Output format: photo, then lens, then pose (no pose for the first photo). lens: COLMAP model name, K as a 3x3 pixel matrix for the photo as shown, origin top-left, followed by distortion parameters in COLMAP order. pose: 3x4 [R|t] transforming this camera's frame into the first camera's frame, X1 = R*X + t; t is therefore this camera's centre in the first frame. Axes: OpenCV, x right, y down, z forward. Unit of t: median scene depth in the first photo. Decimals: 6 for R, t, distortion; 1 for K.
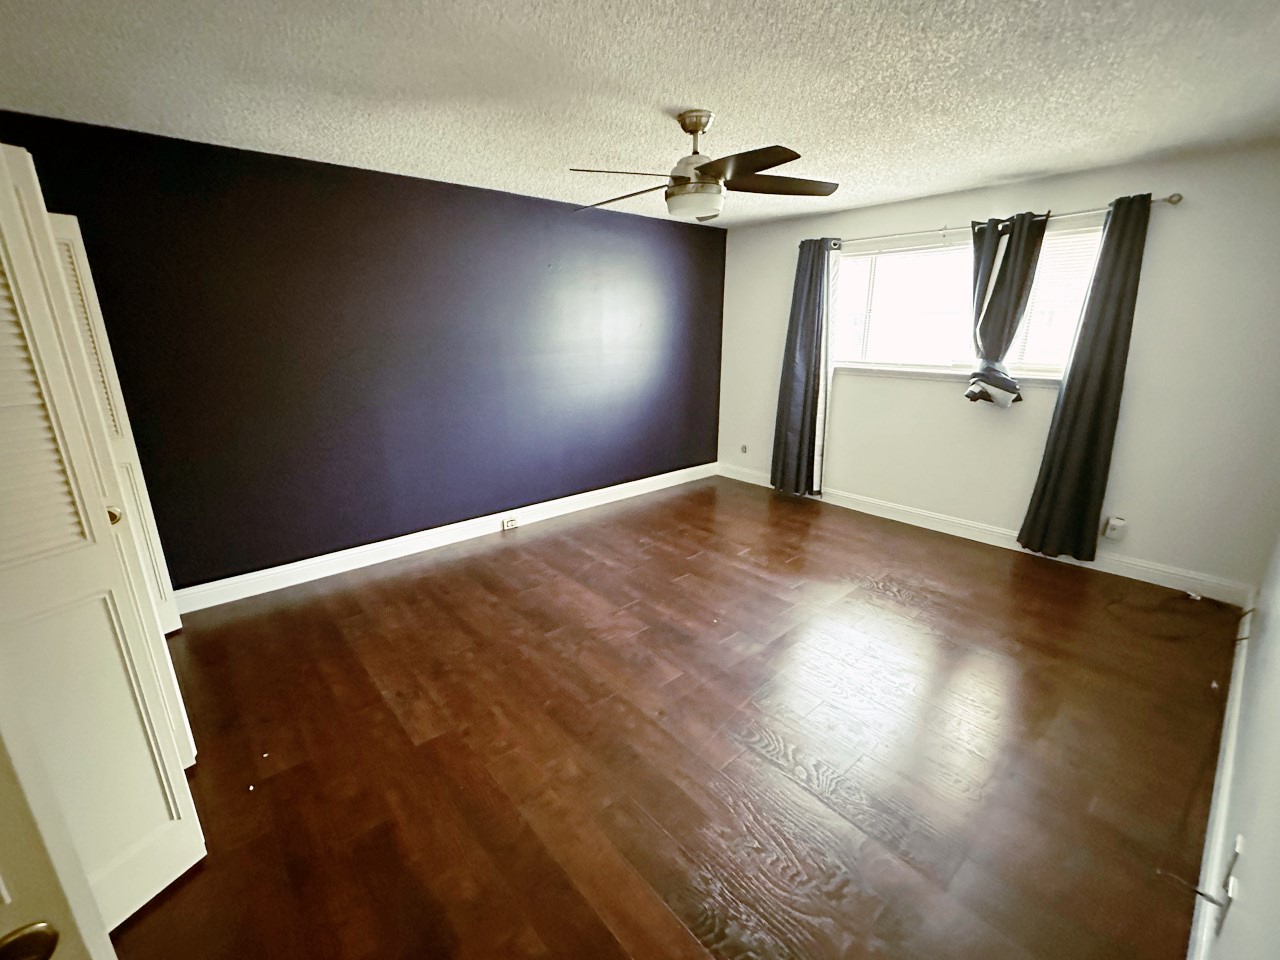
lens RADIAL K [[547.9, 0, 640.0], [0, 547.9, 480.0], [0, 0, 1]] dist [0.008065, 0.000089]
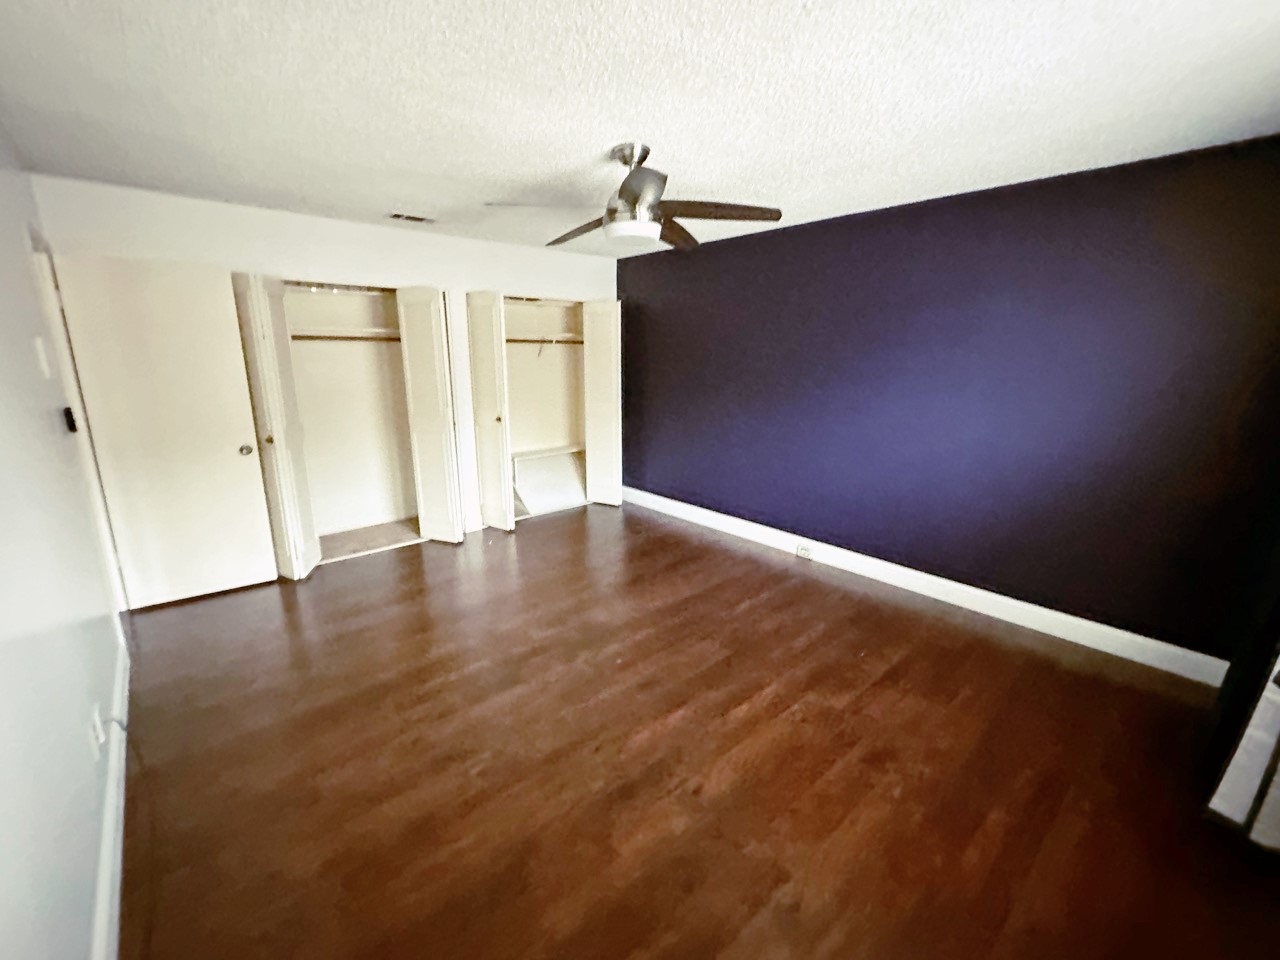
lens RADIAL K [[547.9, 0, 640.0], [0, 547.9, 480.0], [0, 0, 1]] dist [0.008065, 0.000089]
pose [[0.055077, 0.244940, -0.967973, 0.730476], [-0.296357, 0.929768, 0.218410, -0.183892], [0.953488, 0.274836, 0.123799, 0.616223]]
